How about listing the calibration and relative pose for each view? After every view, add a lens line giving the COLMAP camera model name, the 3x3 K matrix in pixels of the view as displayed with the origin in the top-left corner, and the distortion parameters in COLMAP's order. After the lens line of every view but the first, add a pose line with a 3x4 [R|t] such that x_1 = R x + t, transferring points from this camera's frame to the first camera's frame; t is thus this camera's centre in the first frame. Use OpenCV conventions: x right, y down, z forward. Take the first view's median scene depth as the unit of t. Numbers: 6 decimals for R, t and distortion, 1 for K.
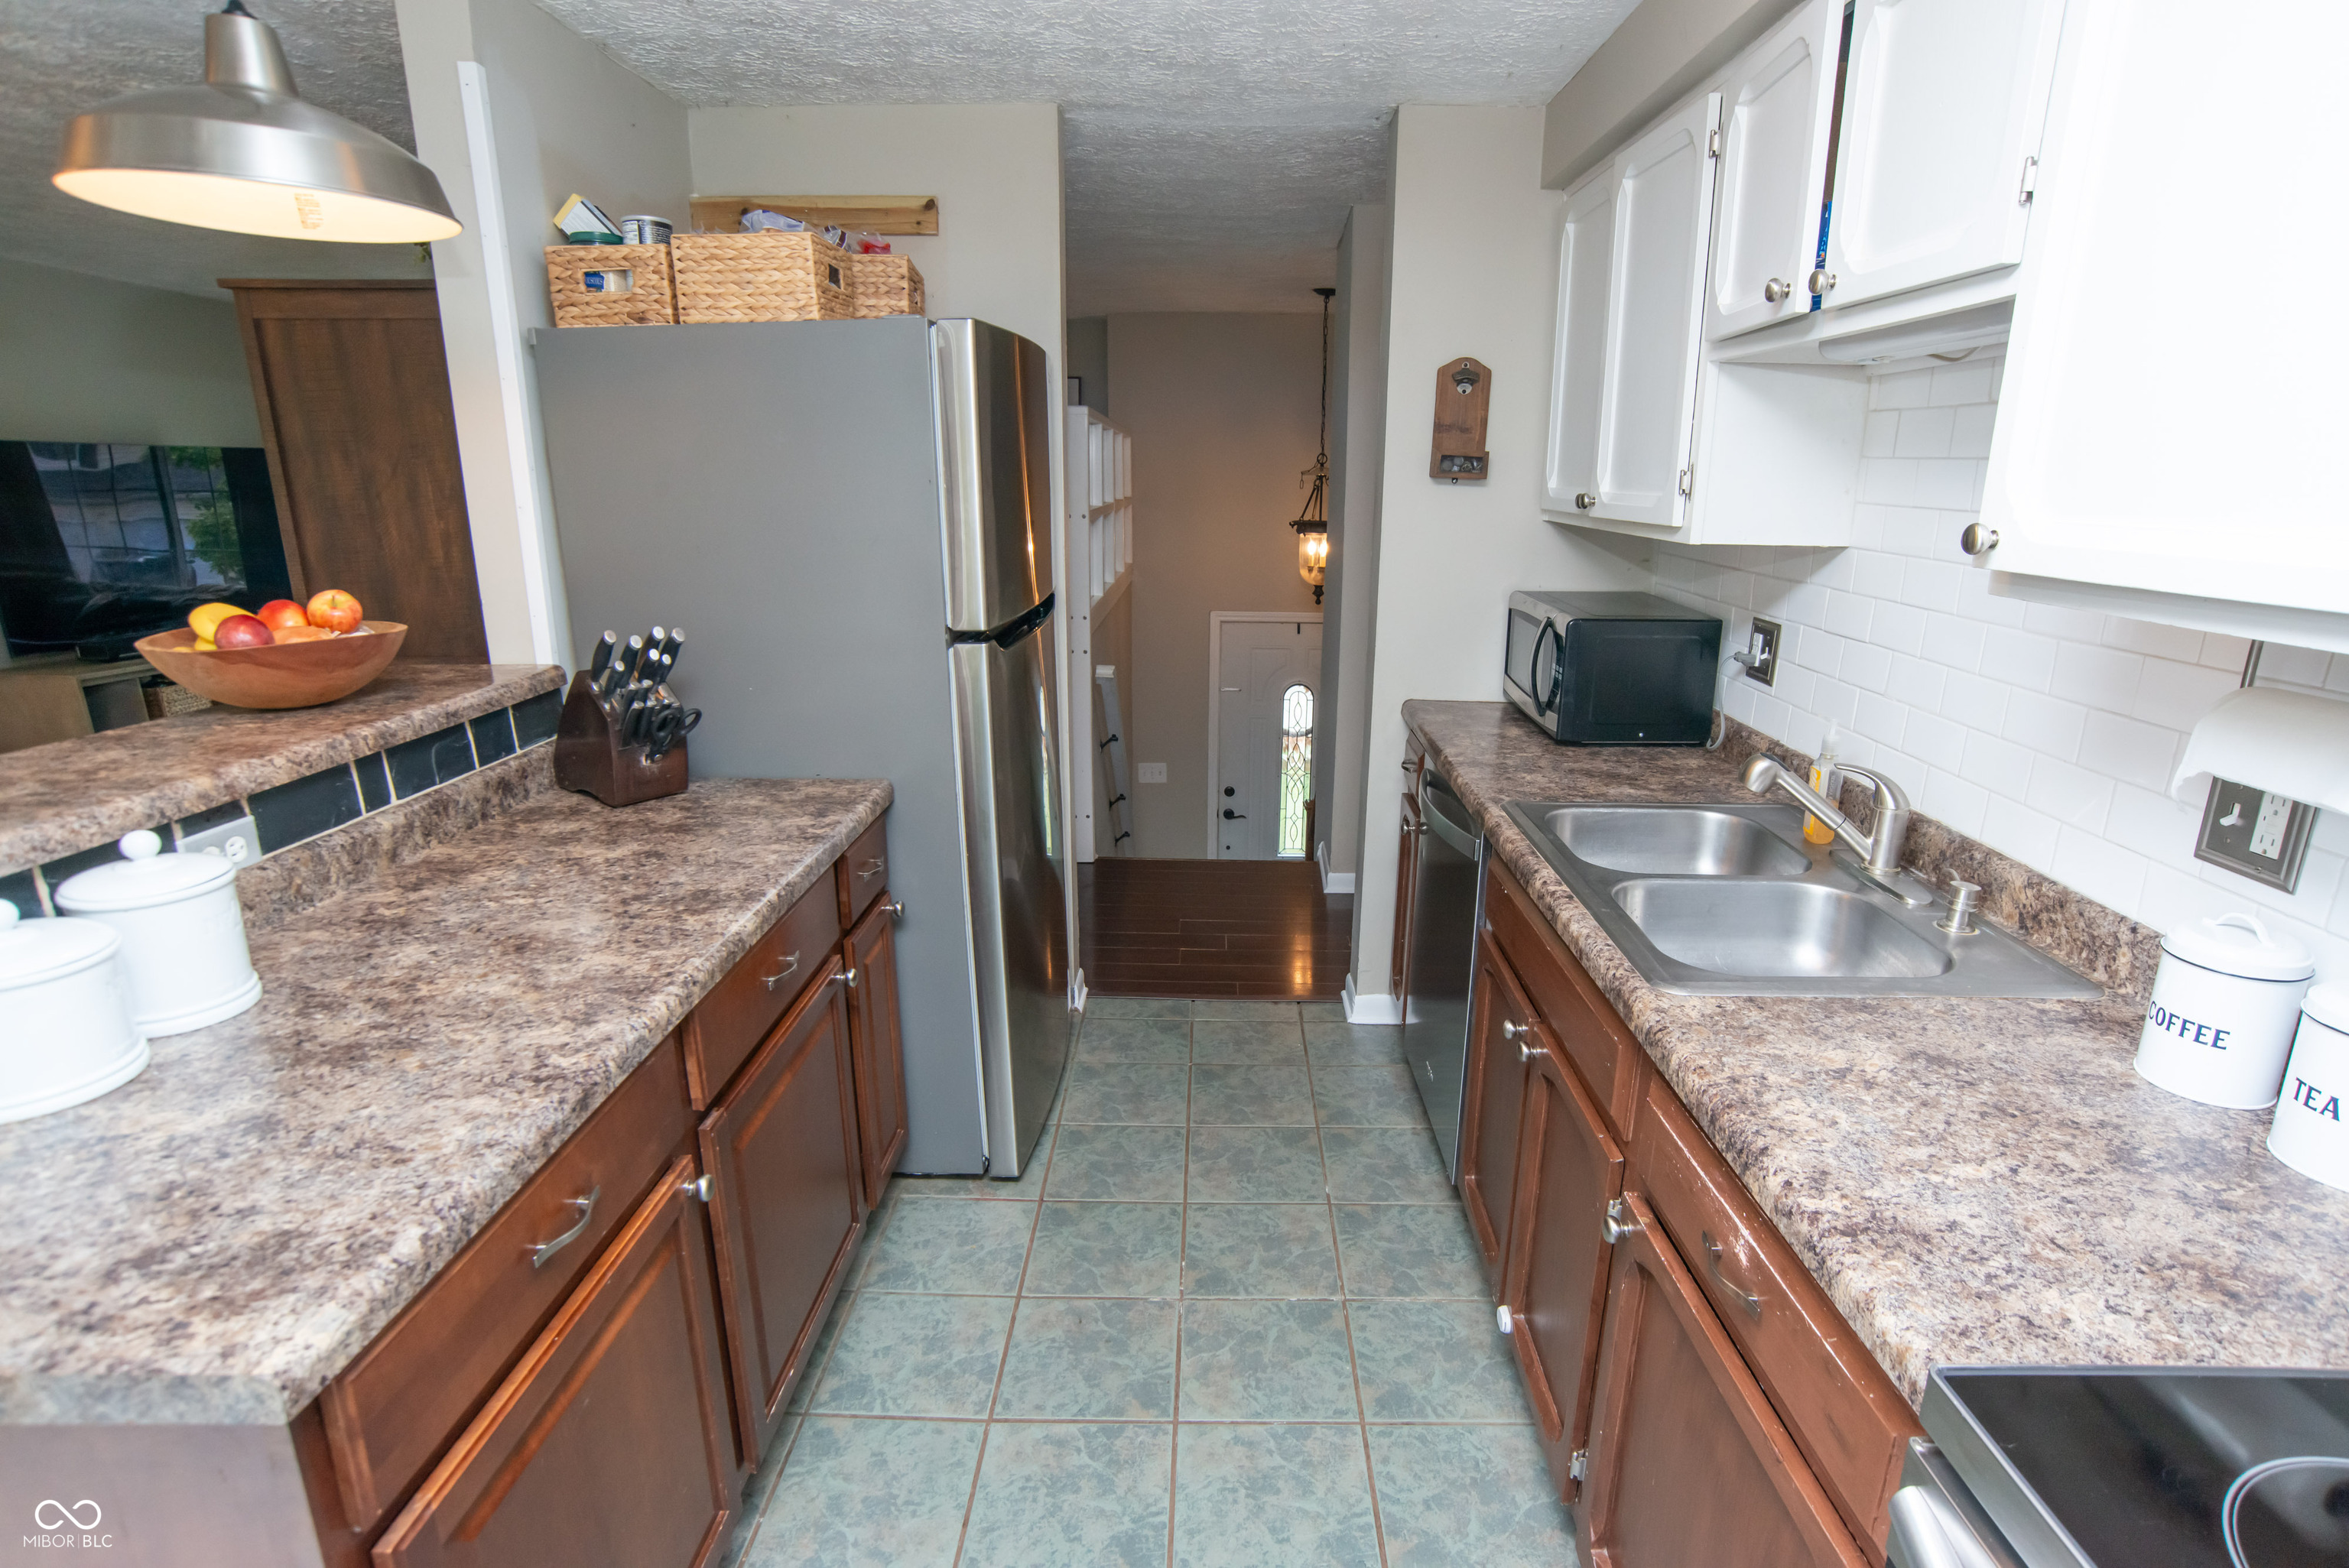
lens RADIAL K [[1206.1, 0, 1191.3], [0, 1206.1, 824.3], [0, 0, 1]] dist [-0.099930, 0.048358]
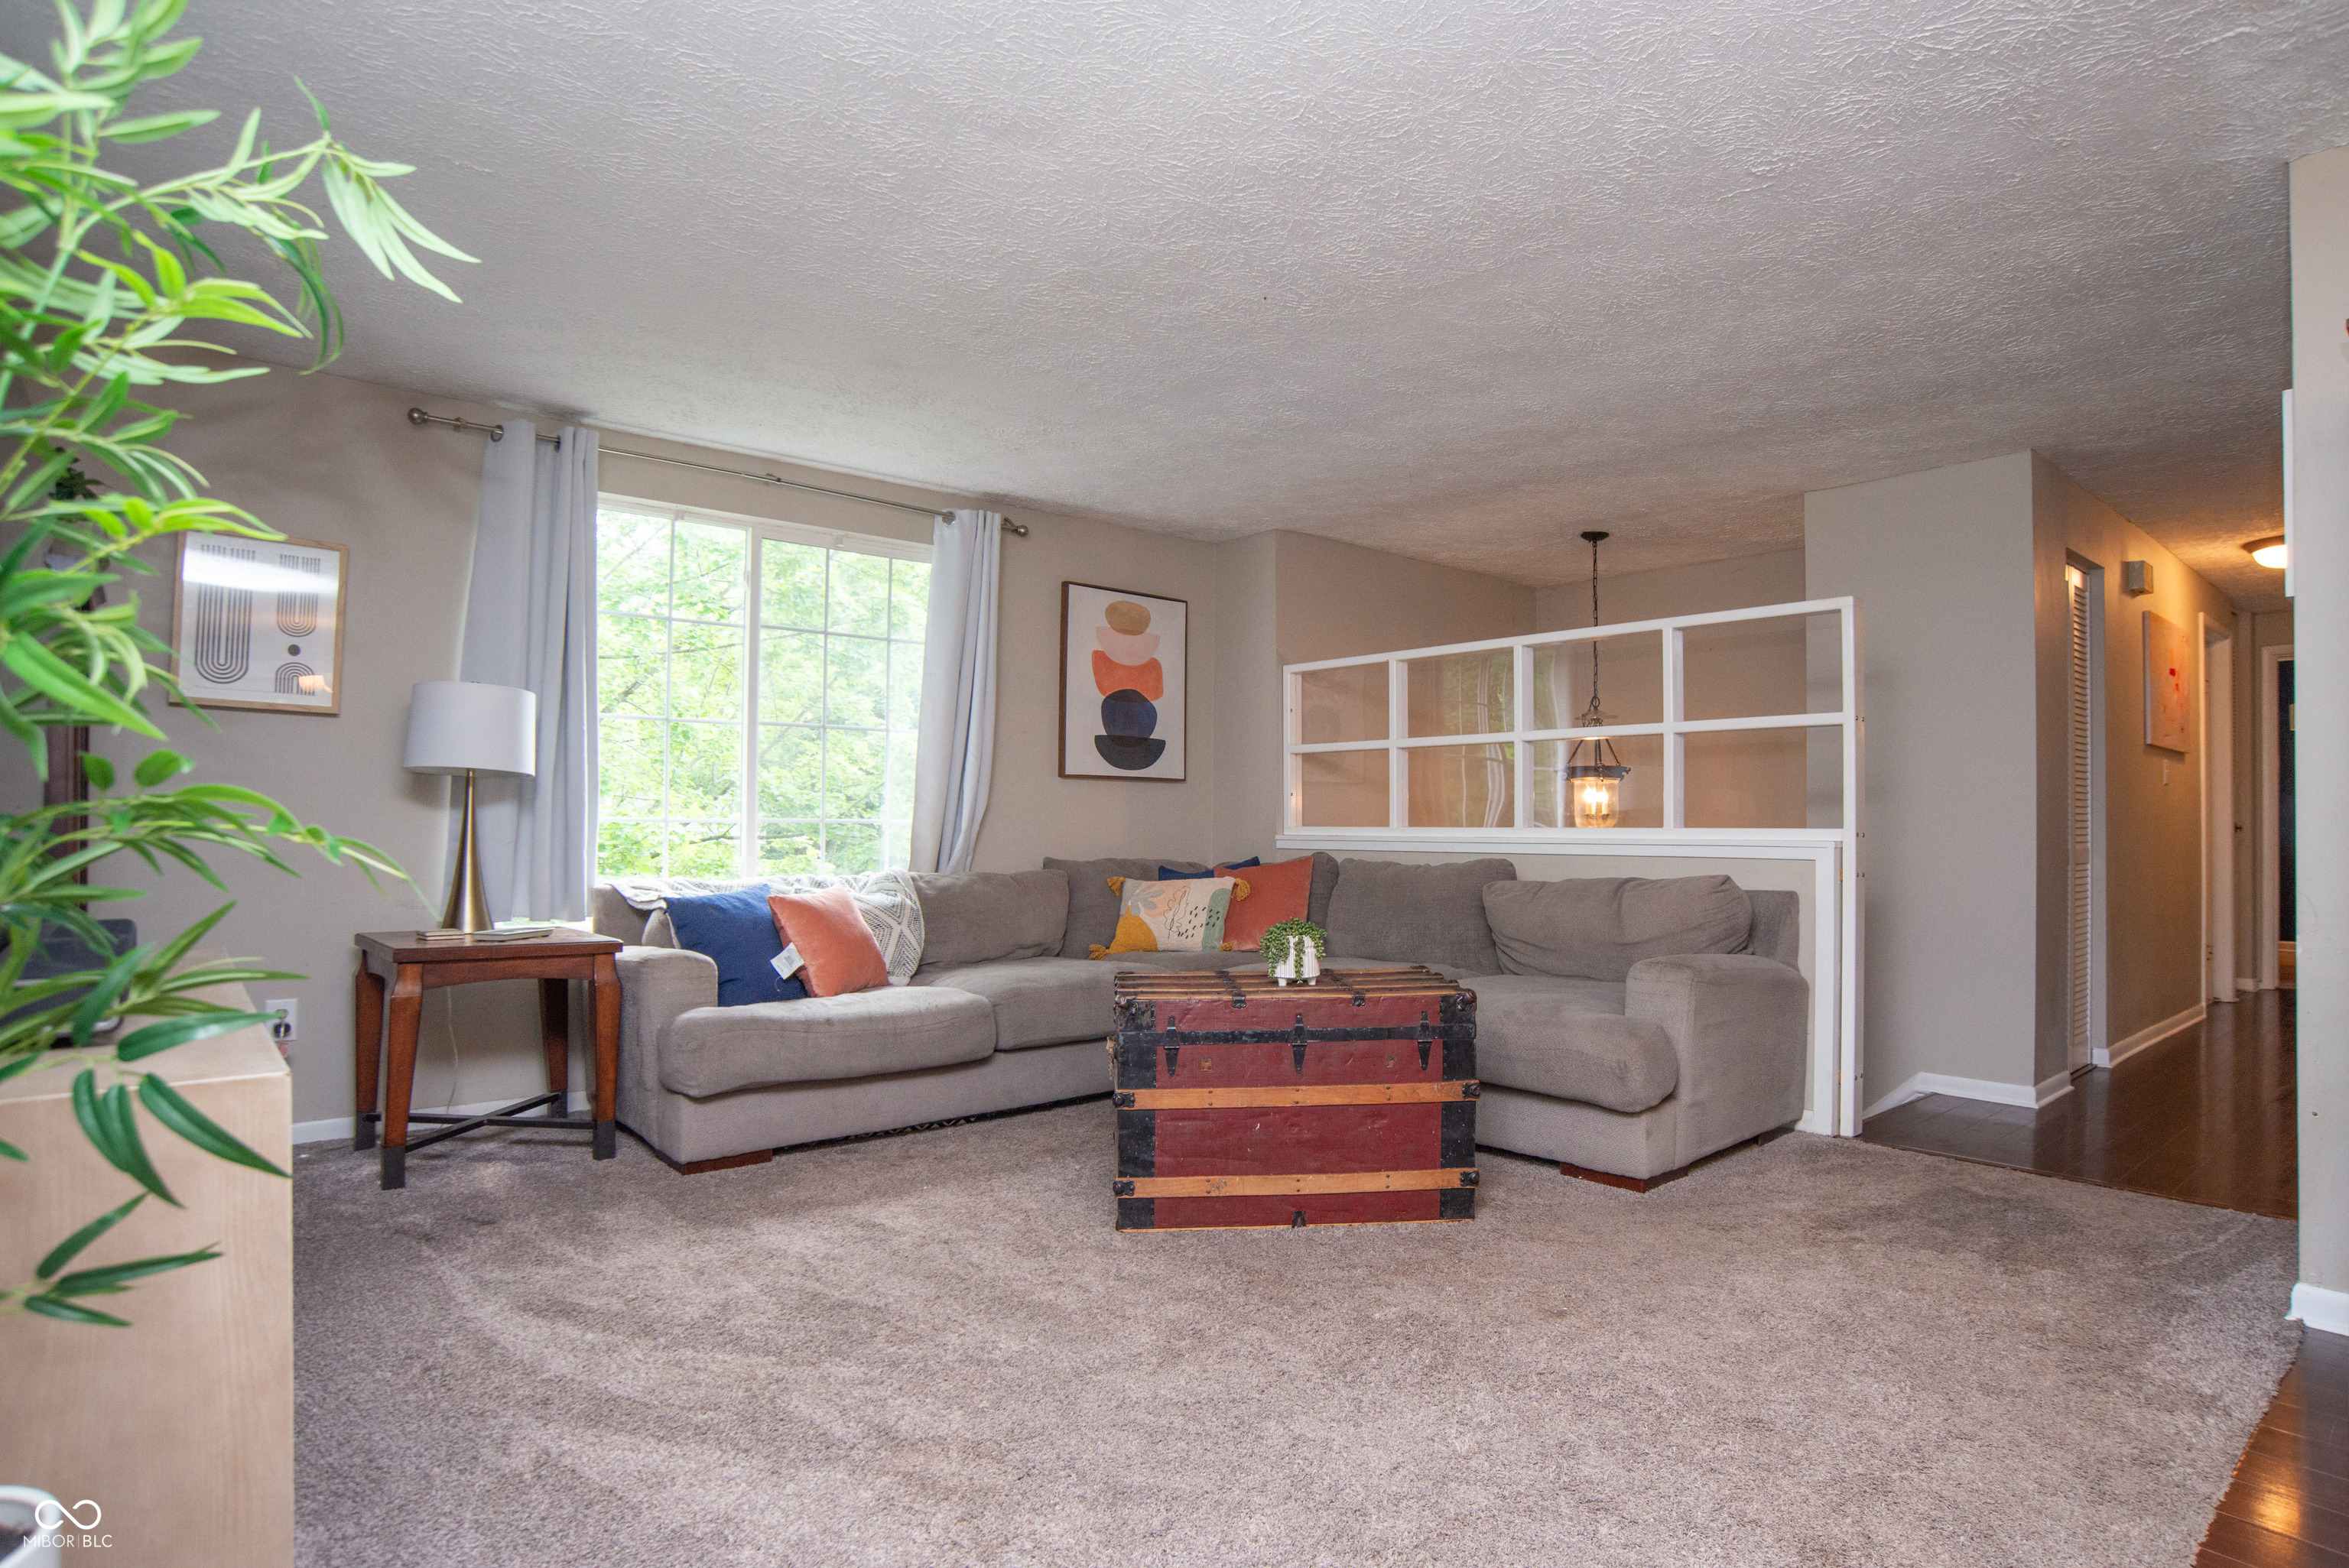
lens RADIAL K [[1265.3, 0, 1203.1], [0, 1265.3, 801.1], [0, 0, 1]] dist [-0.085861, 0.035474]
pose [[0.745428, 0.010163, 0.666509, -2.955969], [0.187470, 0.956330, -0.224249, -0.248626], [-0.639682, 0.292112, 0.710970, 1.937668]]
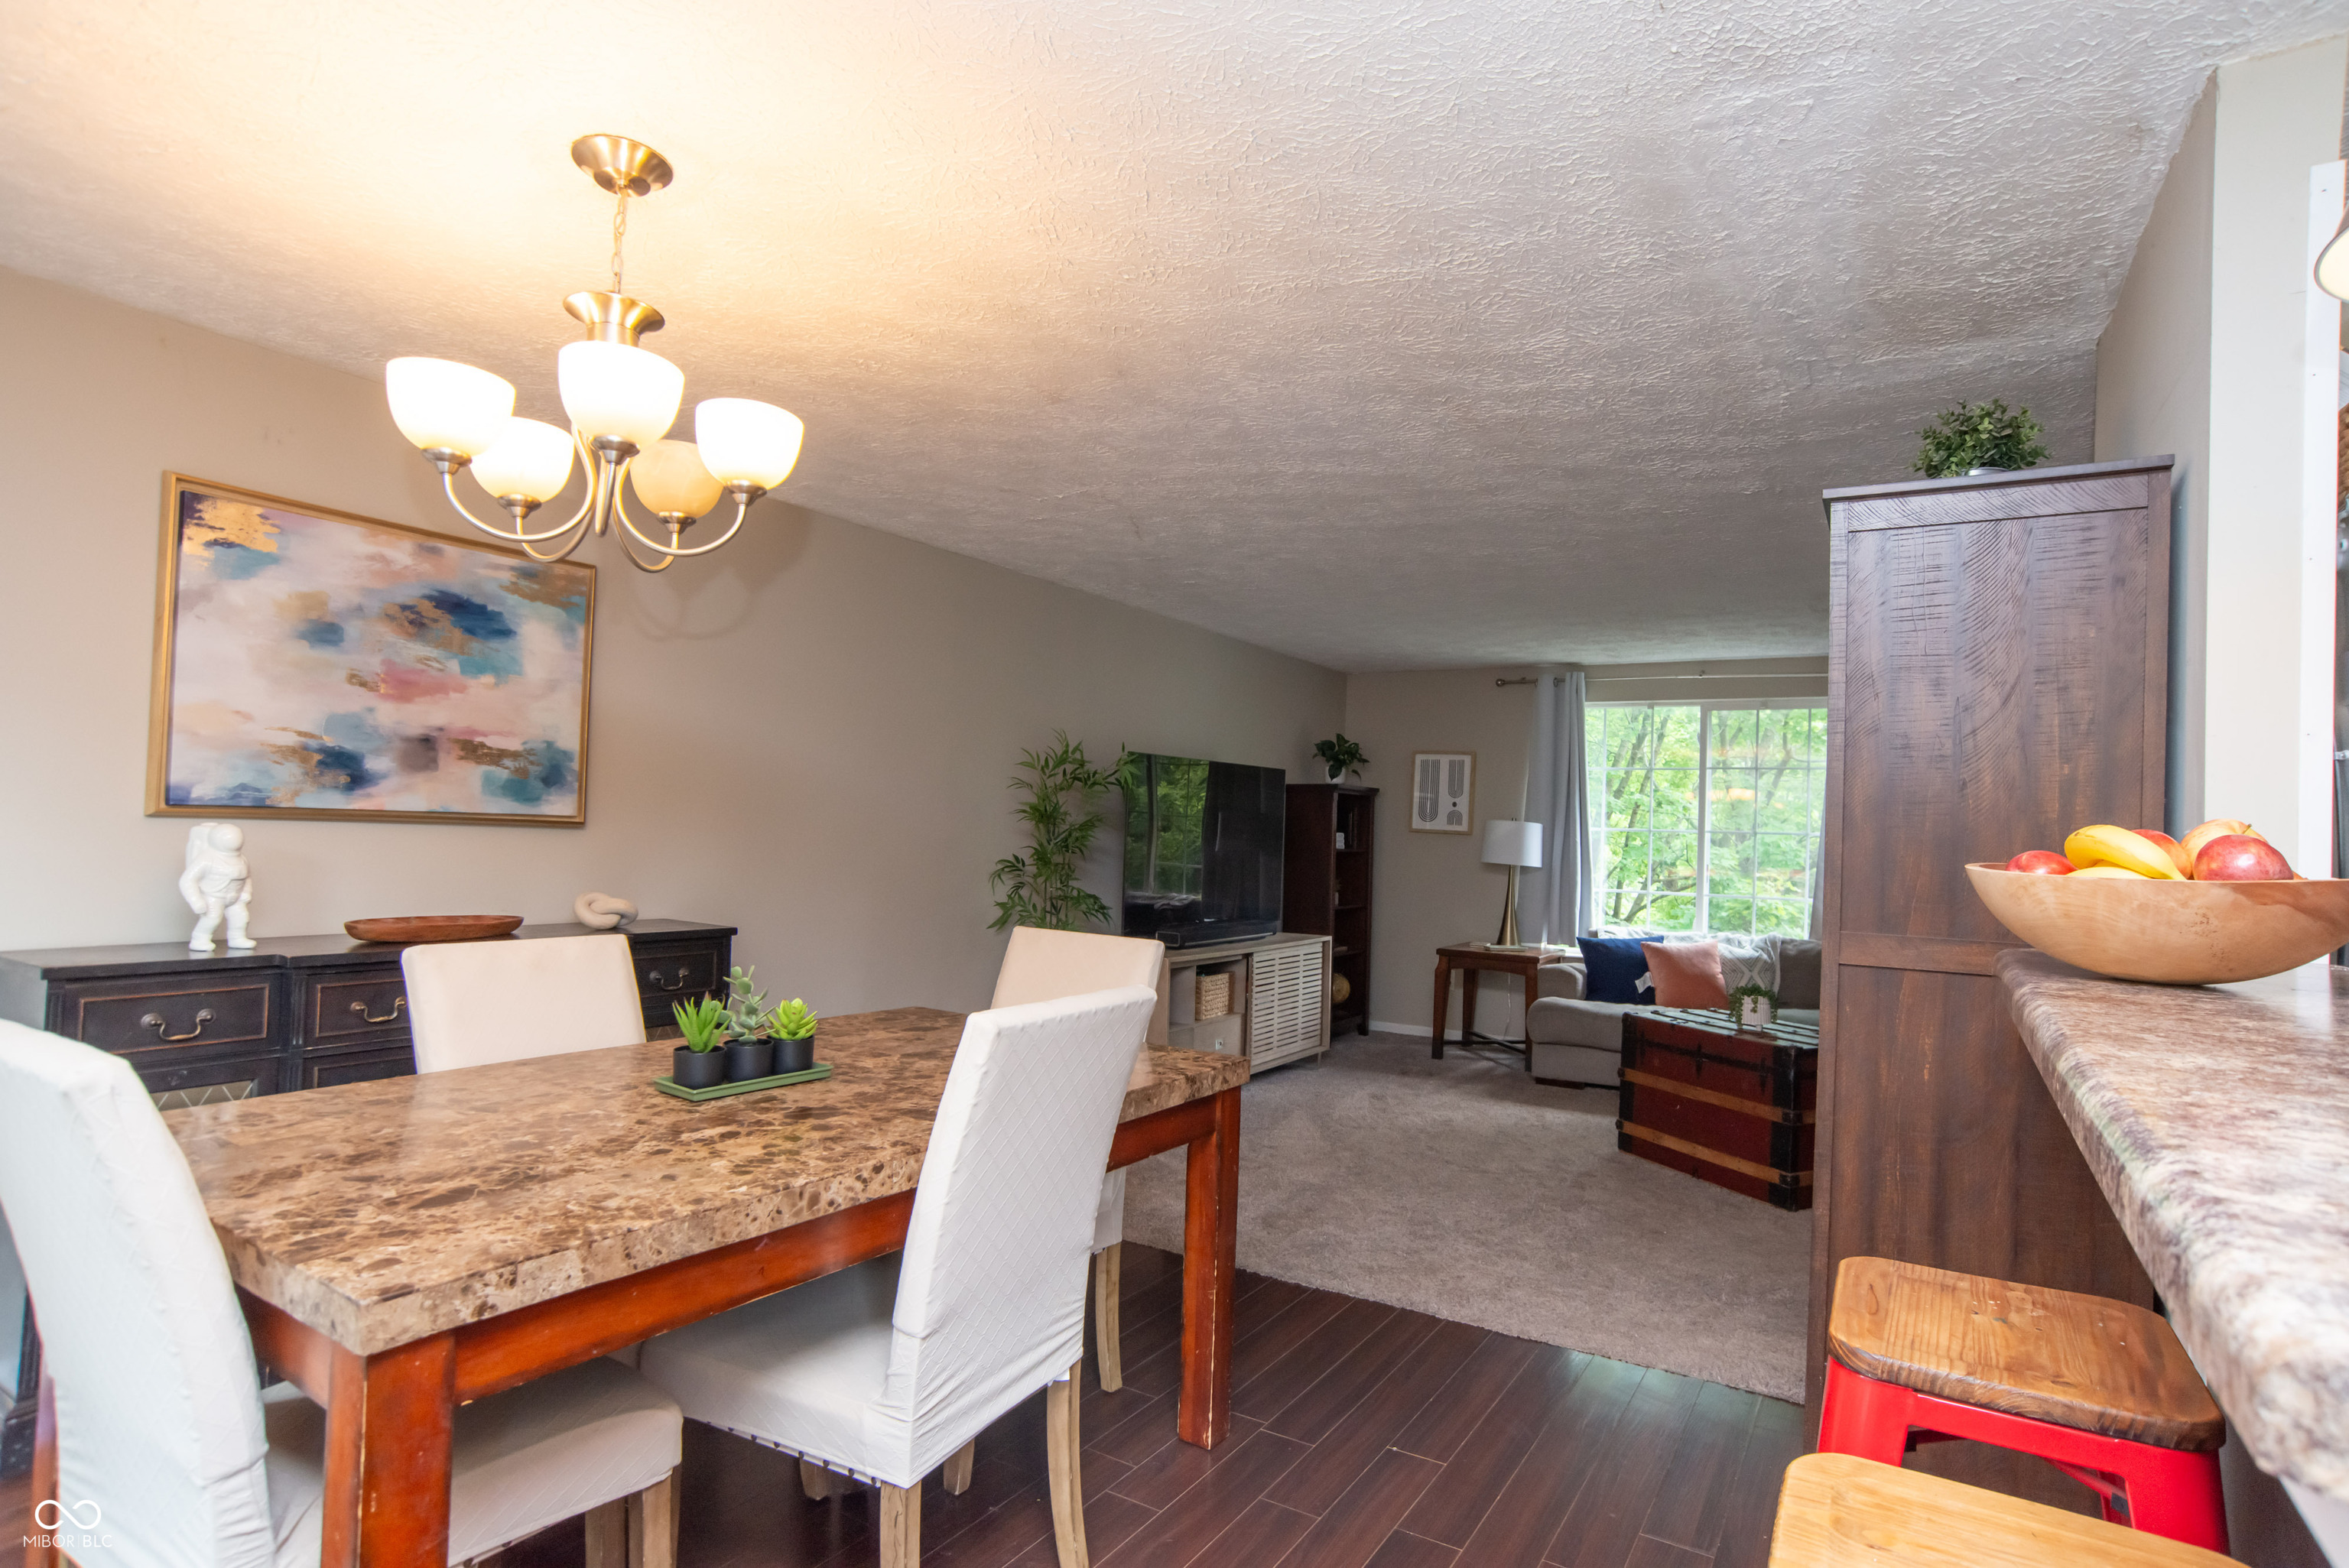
lens RADIAL K [[1206.1, 0, 1204.6], [0, 1206.1, 802.5], [0, 0, 1]] dist [-0.099930, 0.048358]
pose [[0.856131, 0.008366, -0.516692, -1.033439], [-0.171810, 0.947596, -0.269337, 0.096278], [0.487362, 0.319360, 0.812704, 0.179541]]
